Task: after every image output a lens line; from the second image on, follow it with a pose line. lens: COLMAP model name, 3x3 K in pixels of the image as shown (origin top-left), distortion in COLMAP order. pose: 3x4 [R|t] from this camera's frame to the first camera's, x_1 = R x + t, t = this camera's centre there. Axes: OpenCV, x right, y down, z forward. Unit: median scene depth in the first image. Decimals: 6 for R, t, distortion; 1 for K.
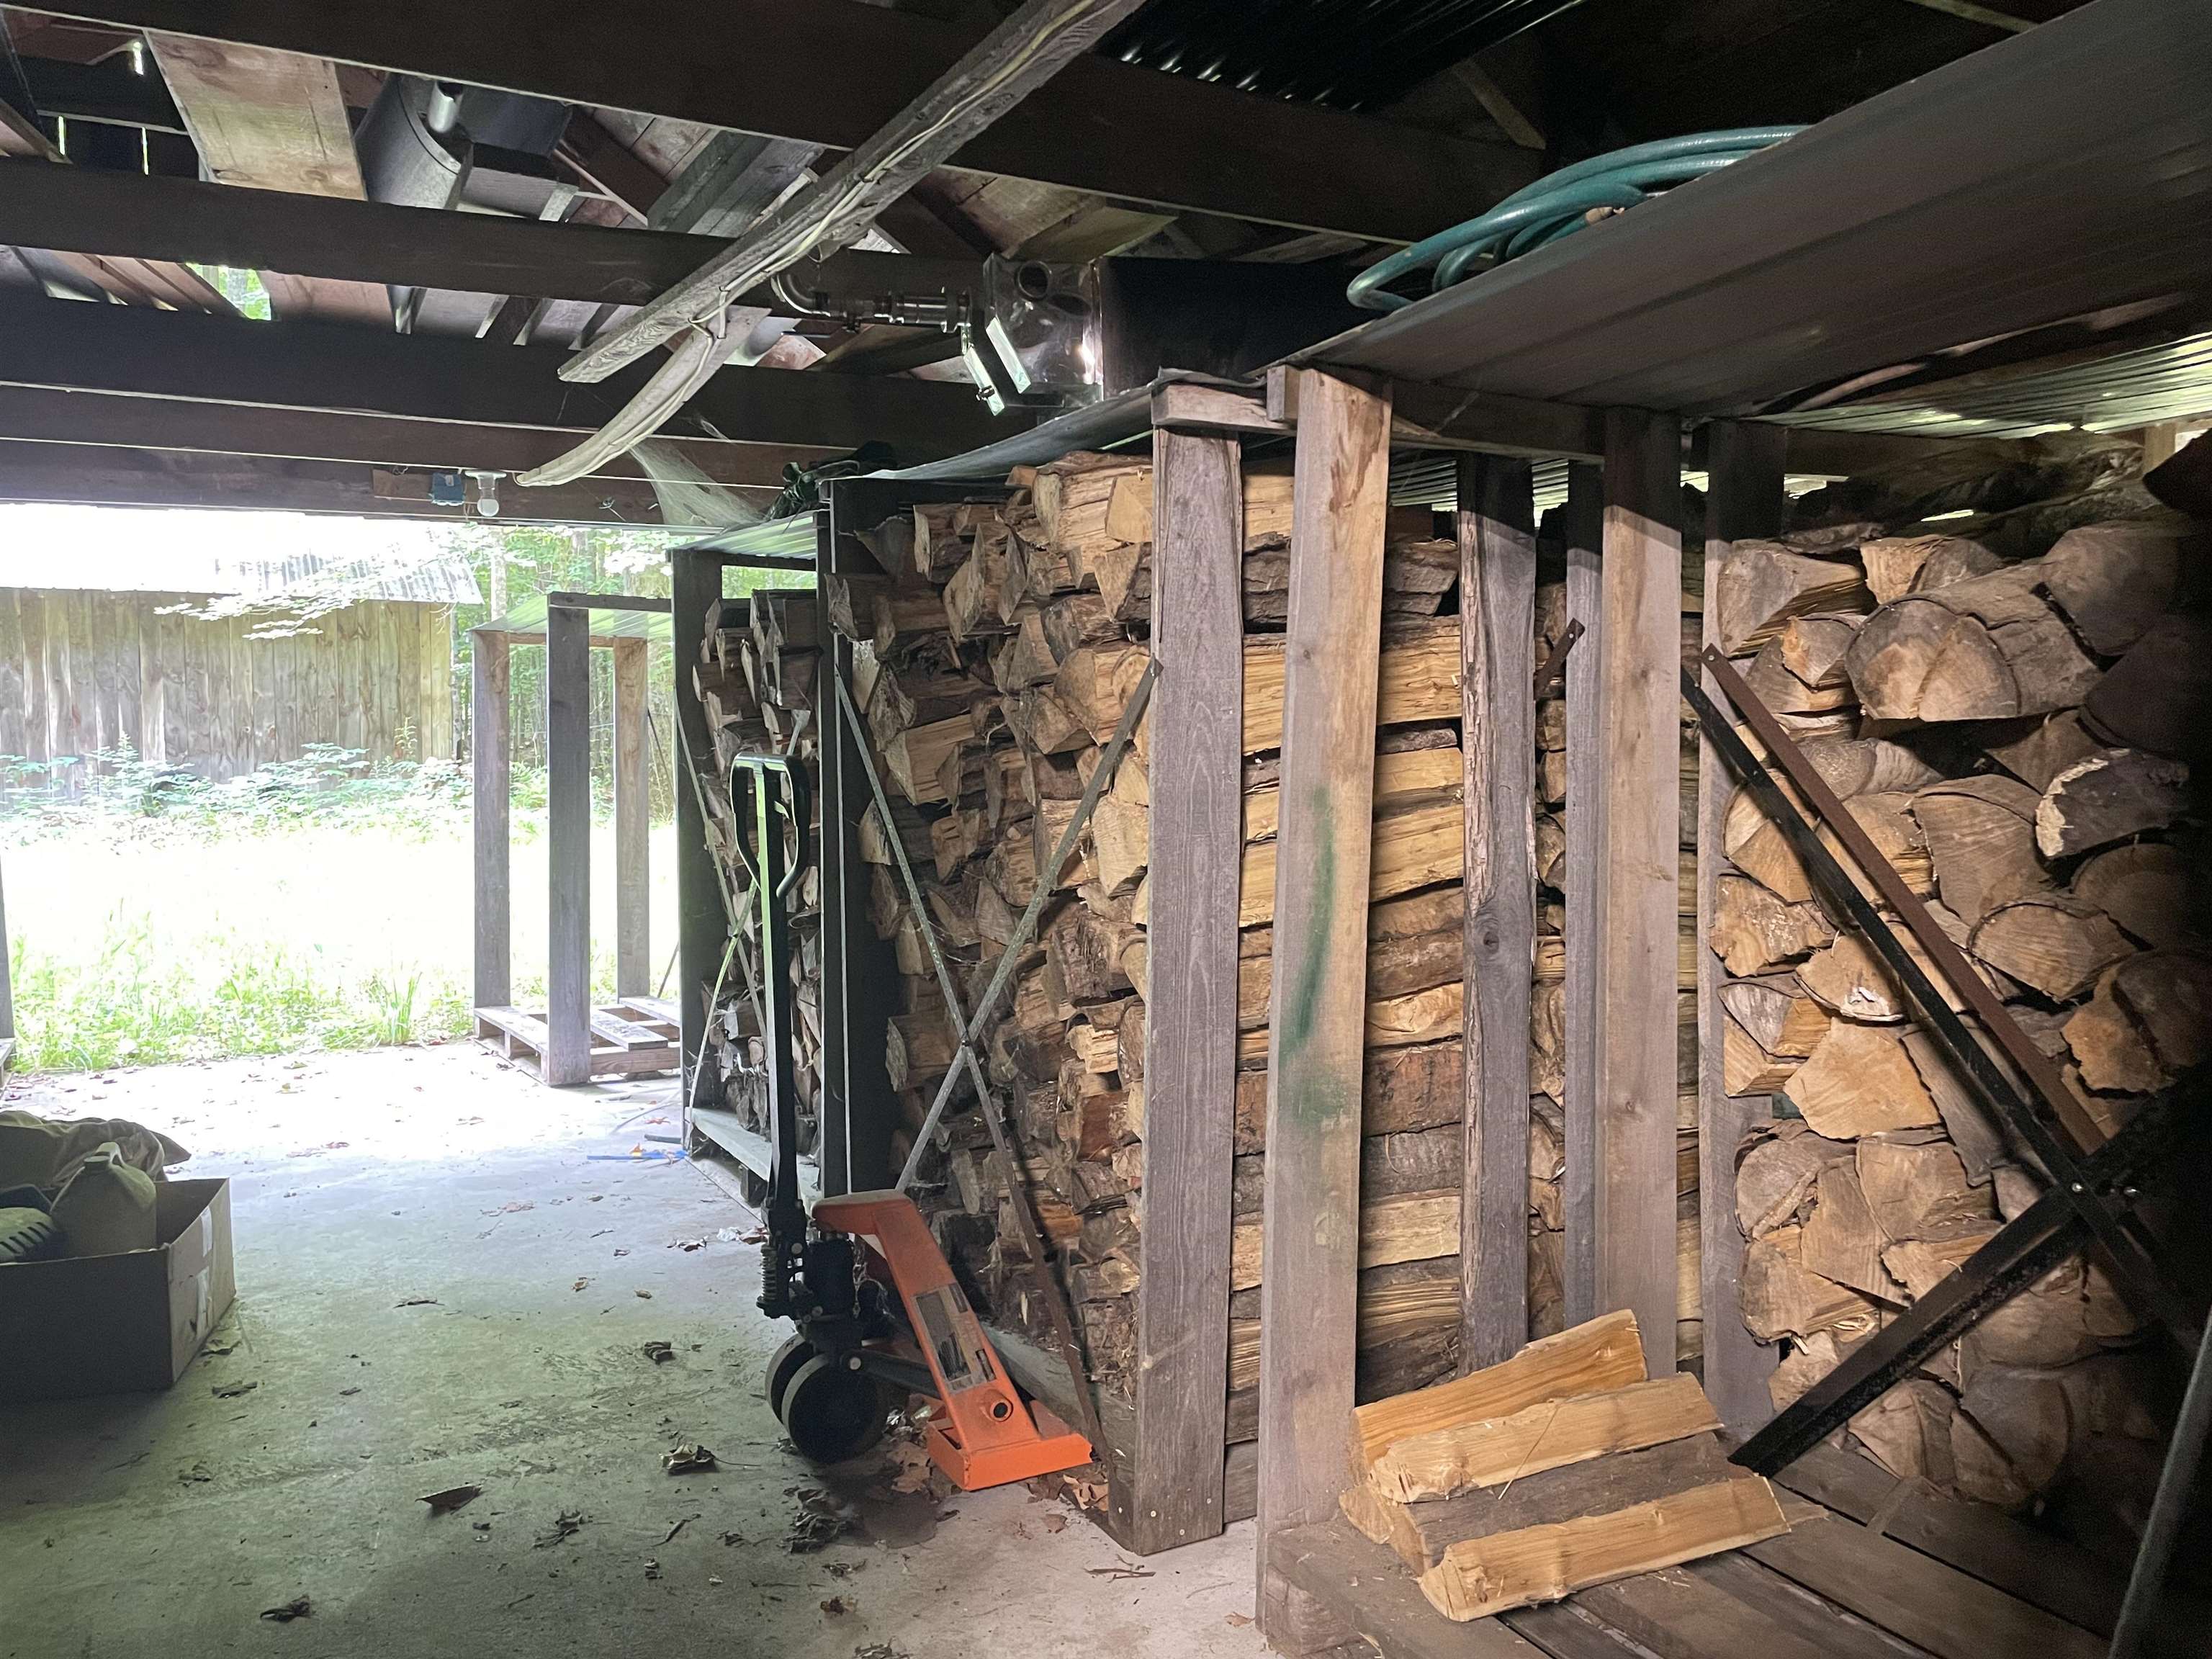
lens RADIAL K [[1670.0, 0, 1075.5], [0, 1670.0, 846.9], [0, 0, 1]] dist [0.092088, -0.117405]
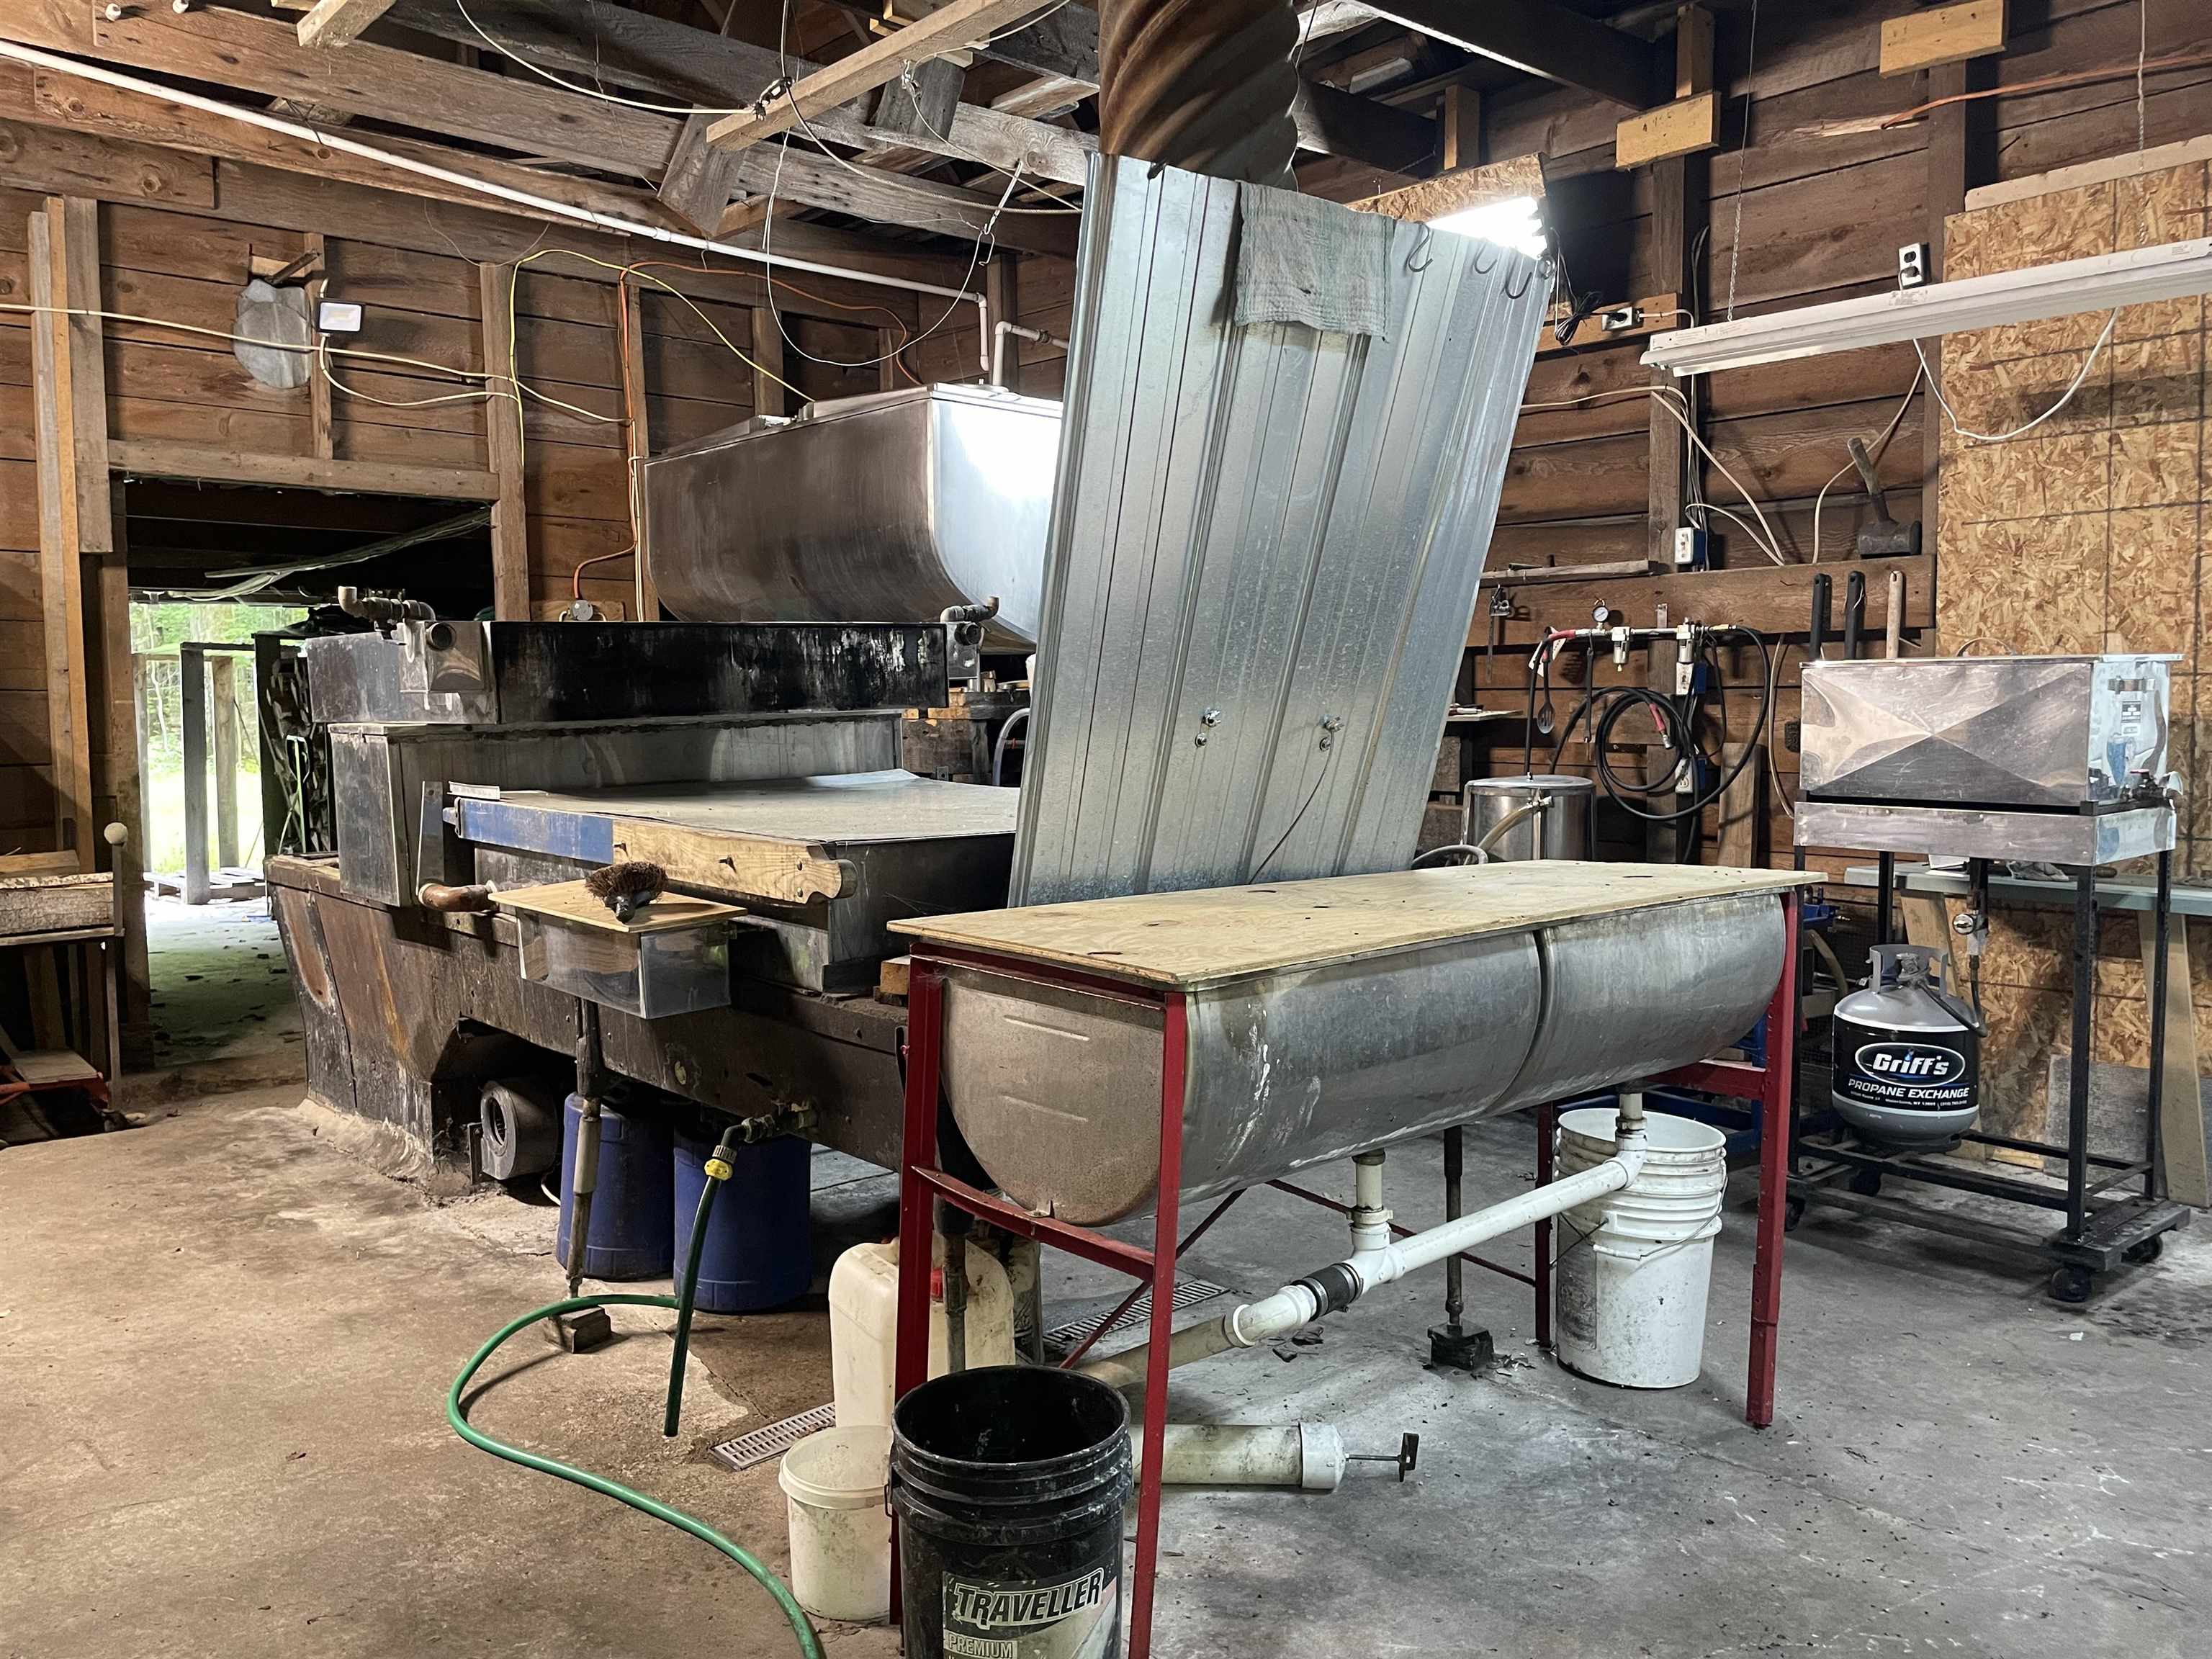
lens RADIAL K [[1670.0, 0, 1093.5], [0, 1670.0, 844.5], [0, 0, 1]] dist [0.092088, -0.117405]
pose [[0.972426, -0.018789, 0.232452, 0.216880], [0.012216, 0.999485, 0.029684, 0.029179], [-0.232890, -0.026026, 0.972155, -1.007491]]
